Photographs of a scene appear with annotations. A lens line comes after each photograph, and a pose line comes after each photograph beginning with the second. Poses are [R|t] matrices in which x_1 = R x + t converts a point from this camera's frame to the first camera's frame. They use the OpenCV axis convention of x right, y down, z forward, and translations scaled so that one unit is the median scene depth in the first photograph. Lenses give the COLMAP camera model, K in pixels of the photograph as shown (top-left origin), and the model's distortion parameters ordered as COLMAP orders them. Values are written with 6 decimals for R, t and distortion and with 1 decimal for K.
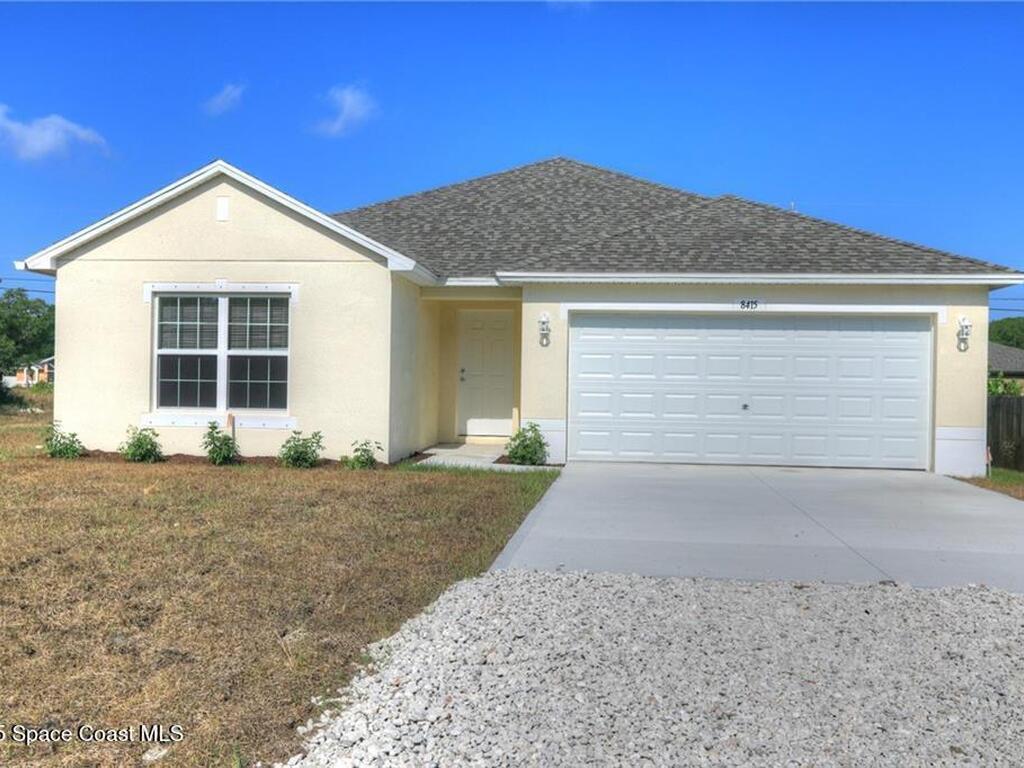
lens RADIAL K [[884.3, 0, 512.0], [0, 884.3, 384.0], [0, 0, 1]] dist [-0.009519, -0.001790]
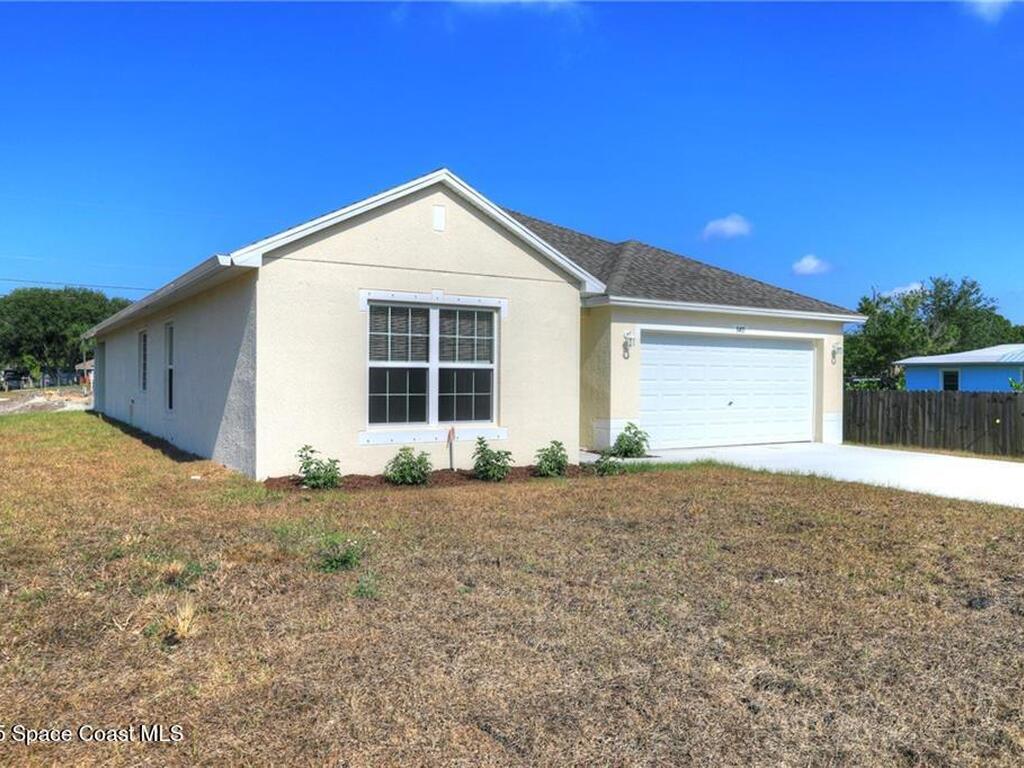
lens RADIAL K [[881.0, 0, 512.0], [0, 881.0, 384.0], [0, 0, 1]] dist [-0.106178, -0.001180]
pose [[0.763728, -0.014872, 0.645367, -0.881615], [0.010824, 0.999889, 0.010232, -0.023904], [-0.645447, -0.000829, 0.763804, 0.204180]]
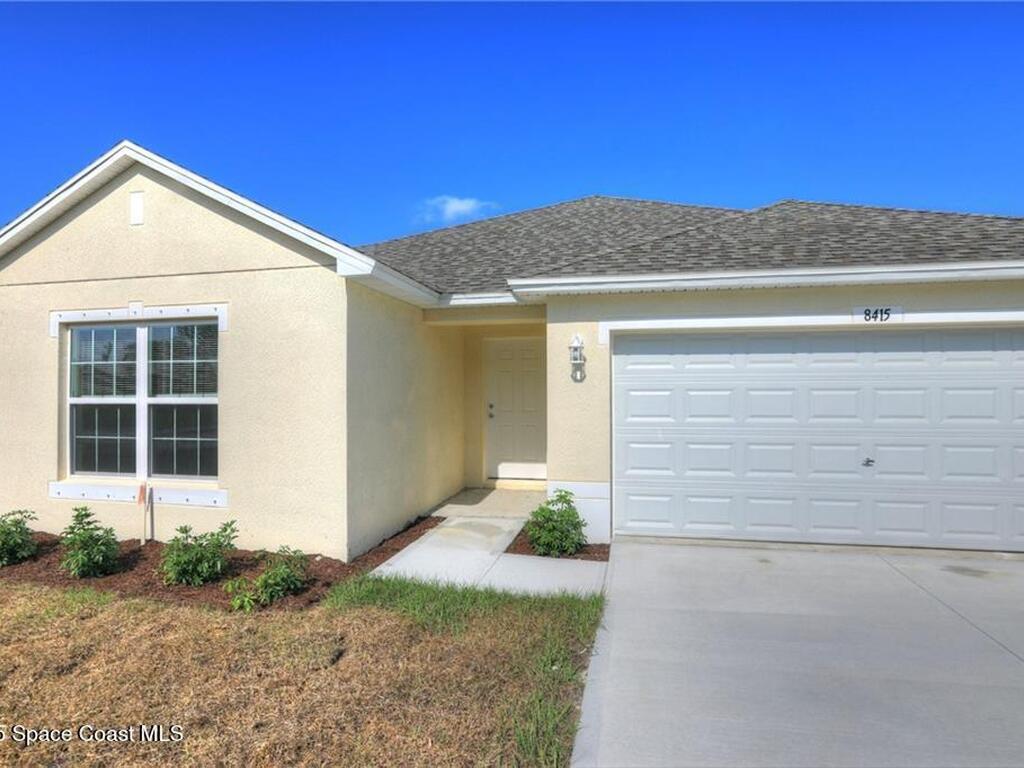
lens RADIAL K [[589.9, 0, 512.0], [0, 589.9, 384.0], [0, 0, 1]] dist [-0.052747, 0.000762]
pose [[0.995348, -0.021290, -0.093964, 0.029501], [0.019444, 0.999600, -0.020523, -0.033388], [0.094363, 0.018600, 0.995364, 0.540530]]
